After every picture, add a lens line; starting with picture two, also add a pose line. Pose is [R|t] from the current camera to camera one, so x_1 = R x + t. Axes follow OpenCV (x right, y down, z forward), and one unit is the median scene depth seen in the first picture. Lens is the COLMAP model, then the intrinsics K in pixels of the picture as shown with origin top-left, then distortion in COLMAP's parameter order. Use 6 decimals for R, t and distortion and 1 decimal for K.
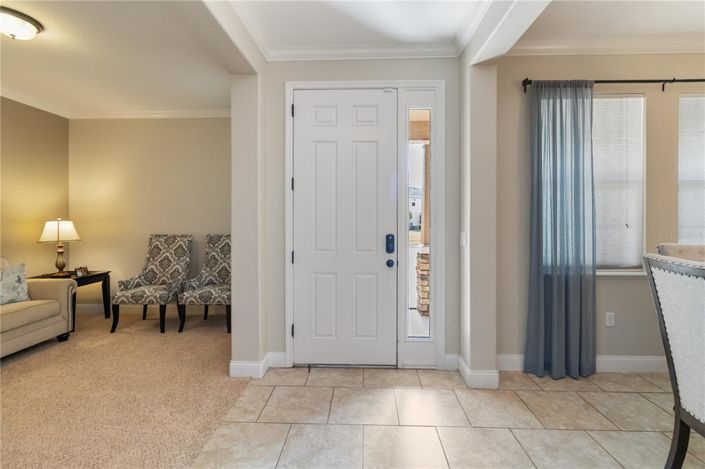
lens RADIAL K [[332.0, 0, 354.3], [0, 332.0, 223.8], [0, 0, 1]] dist [0.001739, 0.001400]
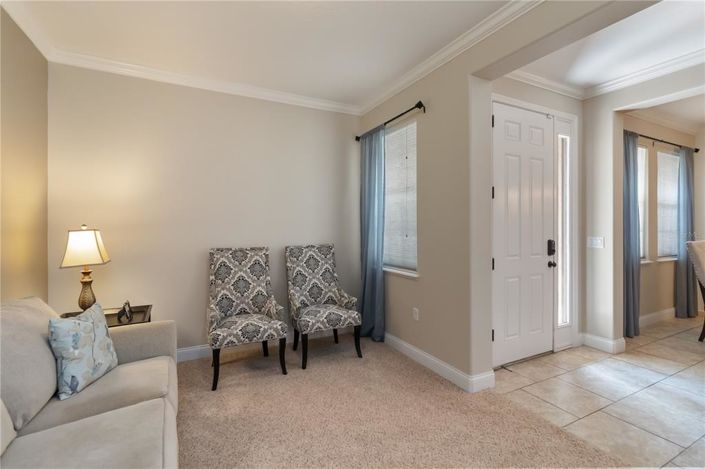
lens RADIAL K [[335.0, 0, 343.5], [0, 335.0, 227.1], [0, 0, 1]] dist [-0.001742, -0.000019]
pose [[0.869956, -0.004307, 0.493111, -0.810192], [0.009875, 0.999914, -0.008687, -0.006772], [-0.493030, 0.012426, 0.869923, 0.239013]]
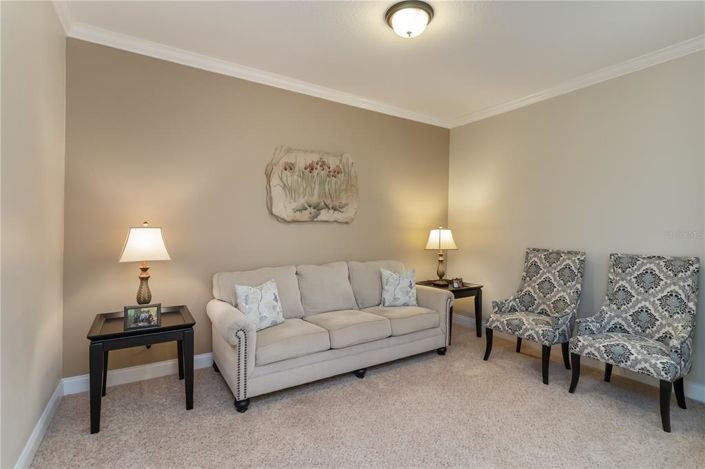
lens RADIAL K [[332.0, 0, 354.3], [0, 332.0, 223.8], [0, 0, 1]] dist [0.001739, 0.001400]
pose [[0.556646, -0.000308, -0.830750, -0.194701], [-0.021563, 0.999658, -0.014819, -0.006468], [0.830470, 0.026163, 0.556448, 0.220631]]
